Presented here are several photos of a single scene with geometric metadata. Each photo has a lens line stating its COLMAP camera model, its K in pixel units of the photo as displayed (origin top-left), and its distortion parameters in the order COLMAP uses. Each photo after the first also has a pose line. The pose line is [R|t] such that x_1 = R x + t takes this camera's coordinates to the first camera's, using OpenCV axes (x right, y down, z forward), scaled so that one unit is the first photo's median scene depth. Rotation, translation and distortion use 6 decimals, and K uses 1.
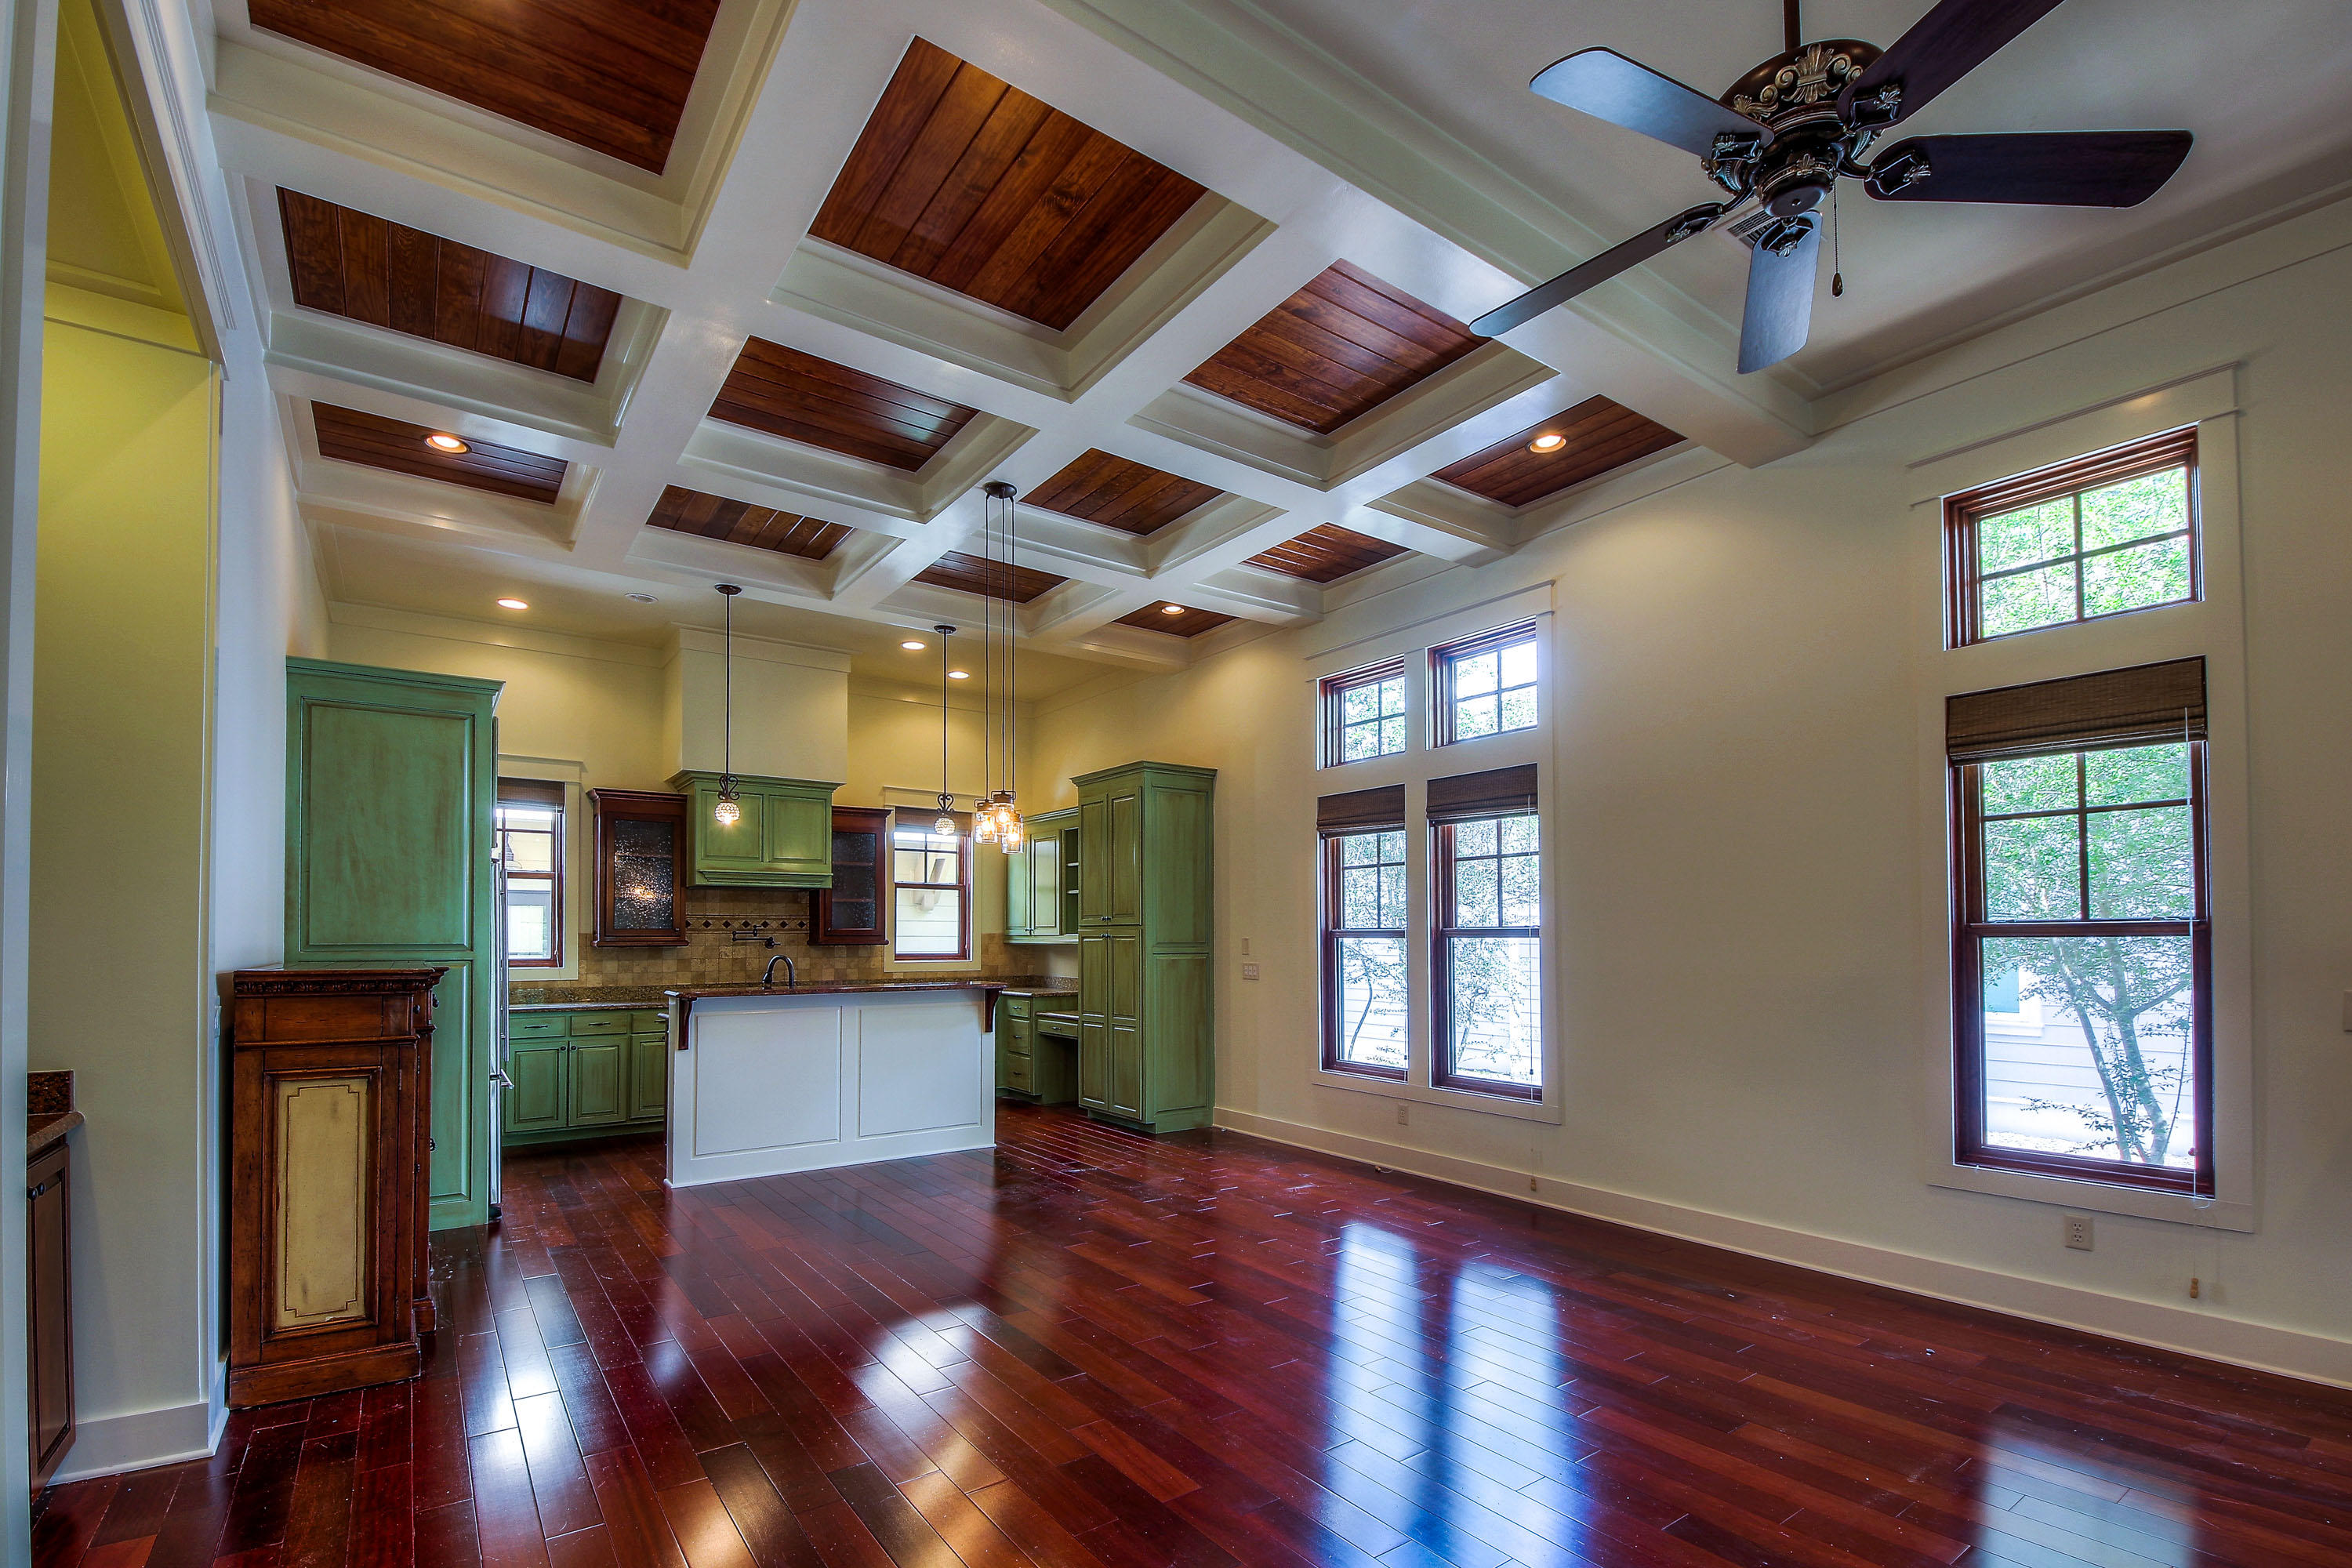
lens RADIAL K [[1012.5, 0, 1185.3], [0, 1012.5, 947.9], [0, 0, 1]] dist [-0.010441, -0.002527]
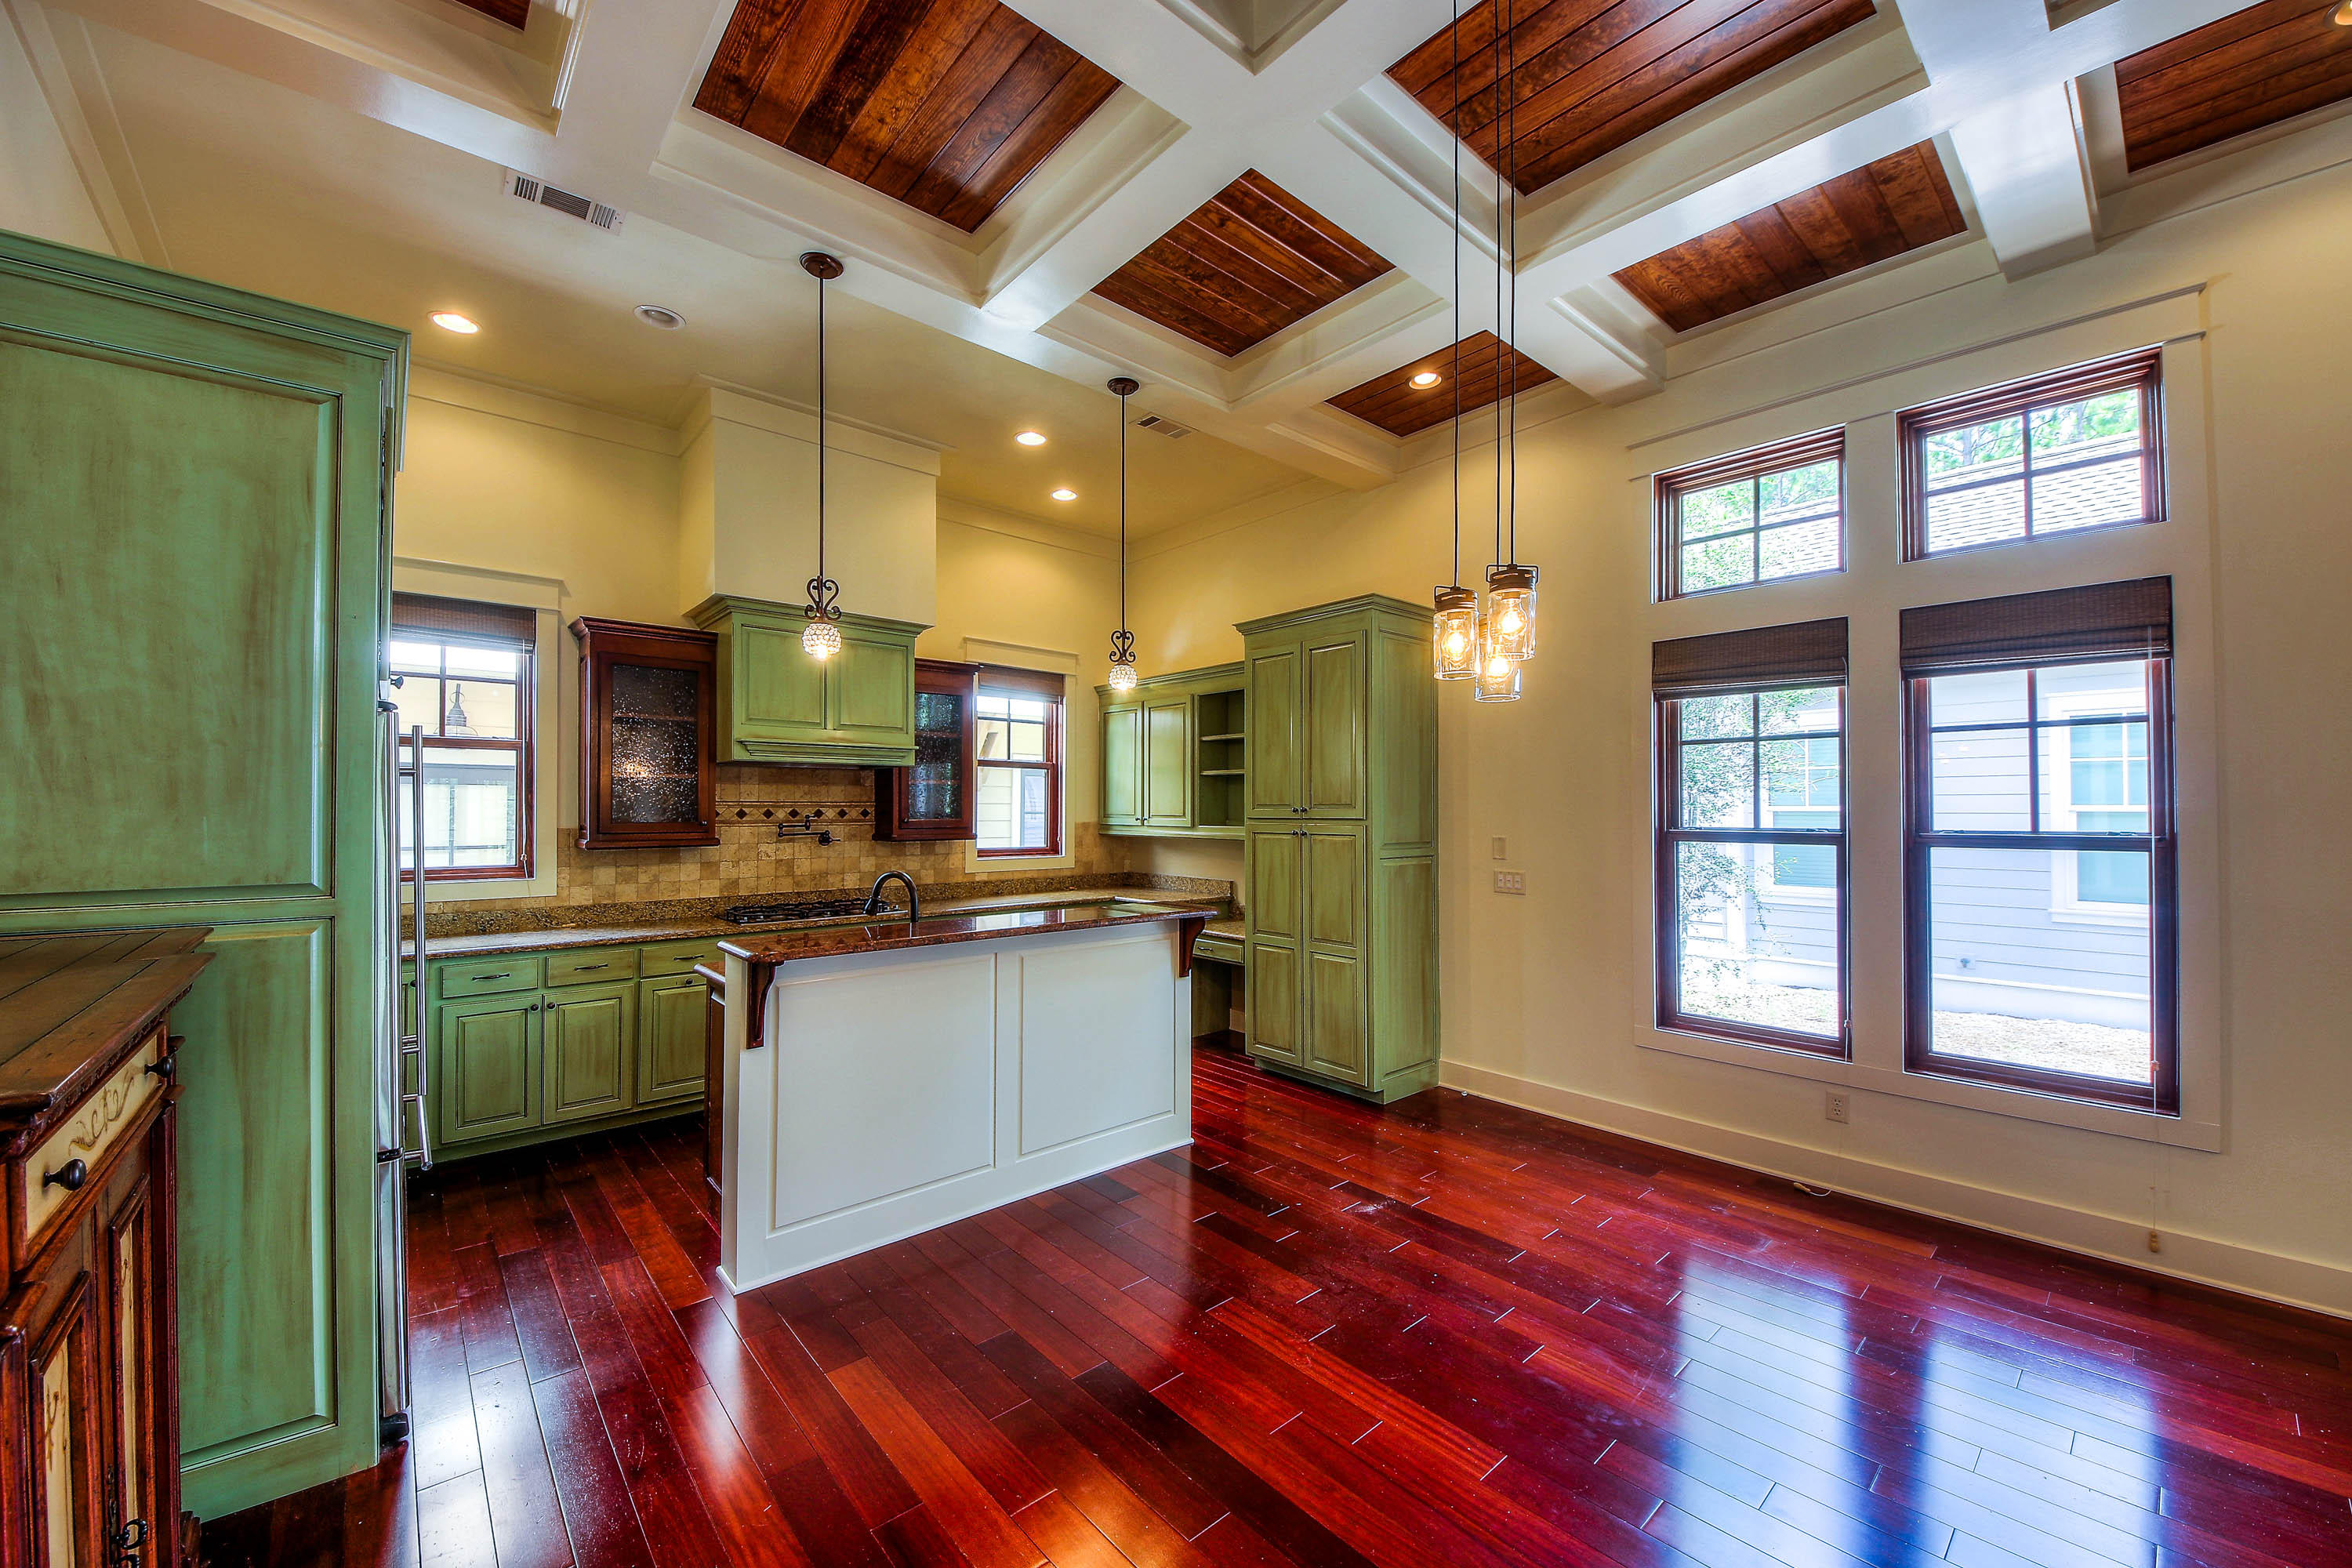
lens RADIAL K [[905.8, 0, 1183.0], [0, 905.8, 822.9], [0, 0, 1]] dist [-0.001102, -0.007002]
pose [[0.997613, 0.001936, 0.069028, -0.251193], [-0.002132, 0.999994, 0.002773, -0.024554], [-0.069022, -0.002914, 0.997611, 0.407531]]
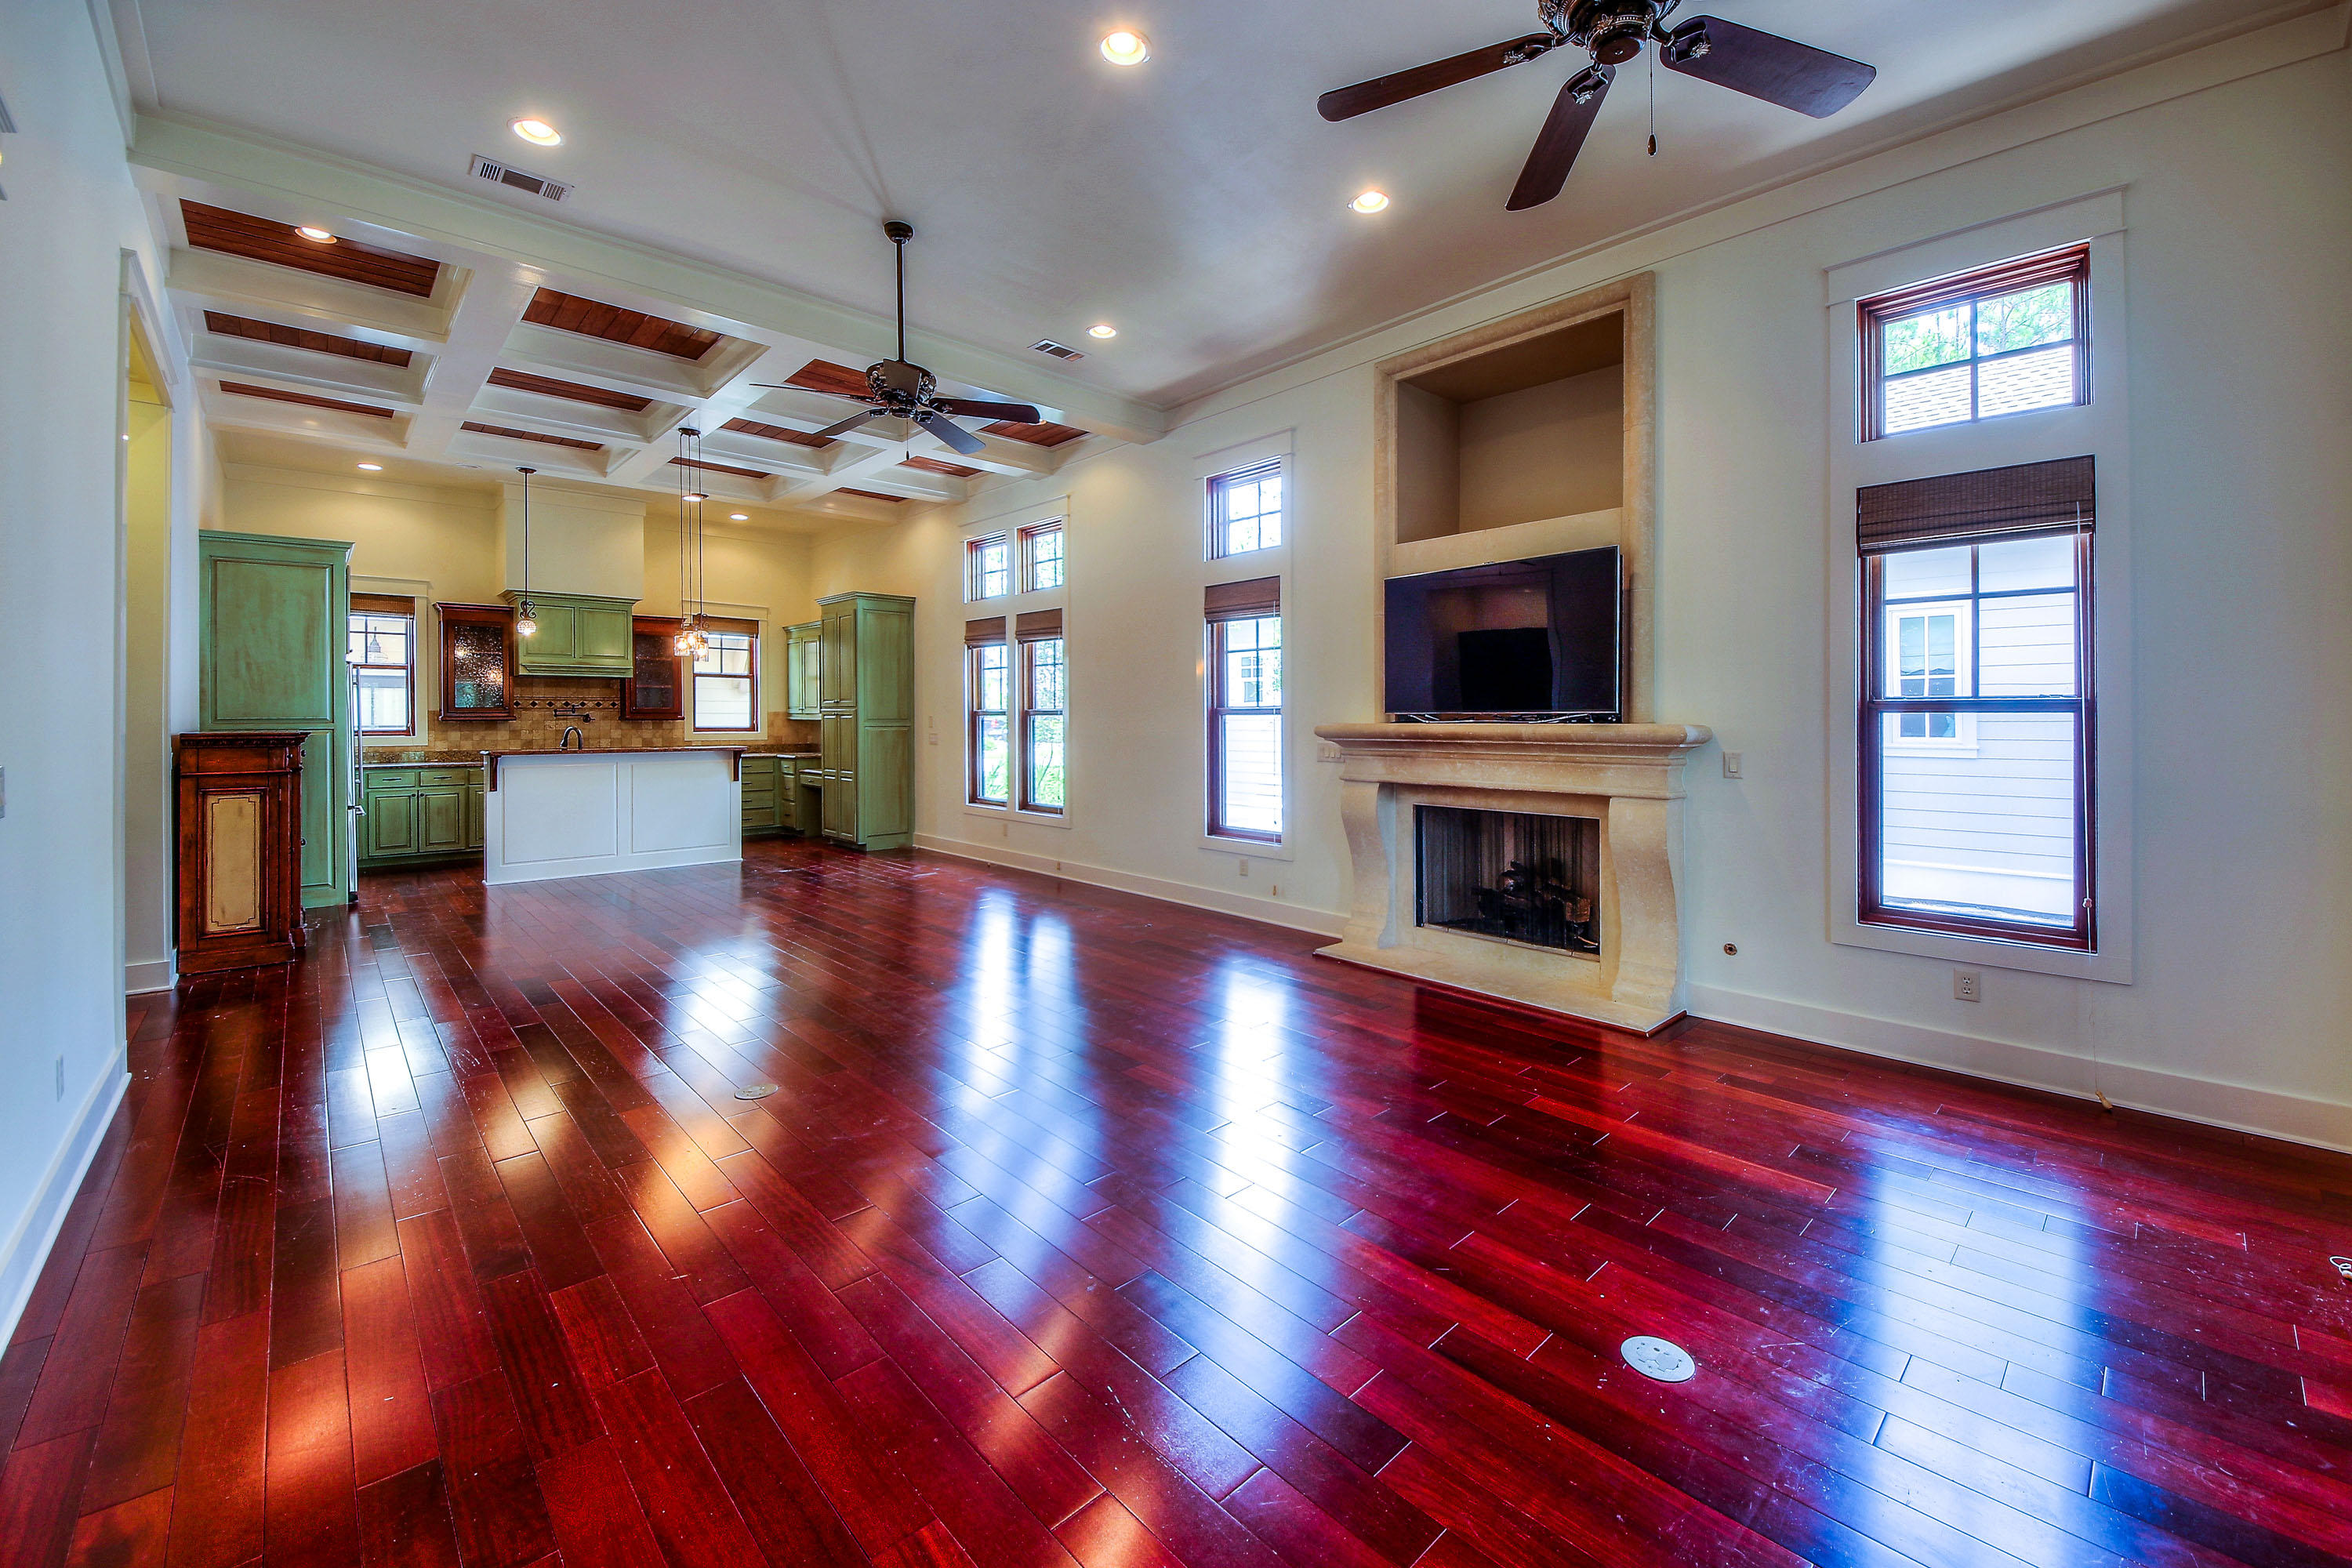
lens RADIAL K [[905.8, 0, 1170.3], [0, 905.8, 733.9], [0, 0, 1]] dist [-0.001102, -0.007002]
pose [[0.993391, 0.000130, 0.114783, 0.283044], [-0.001477, 0.999931, 0.011647, 0.001271], [-0.114773, -0.011739, 0.993322, -0.358103]]
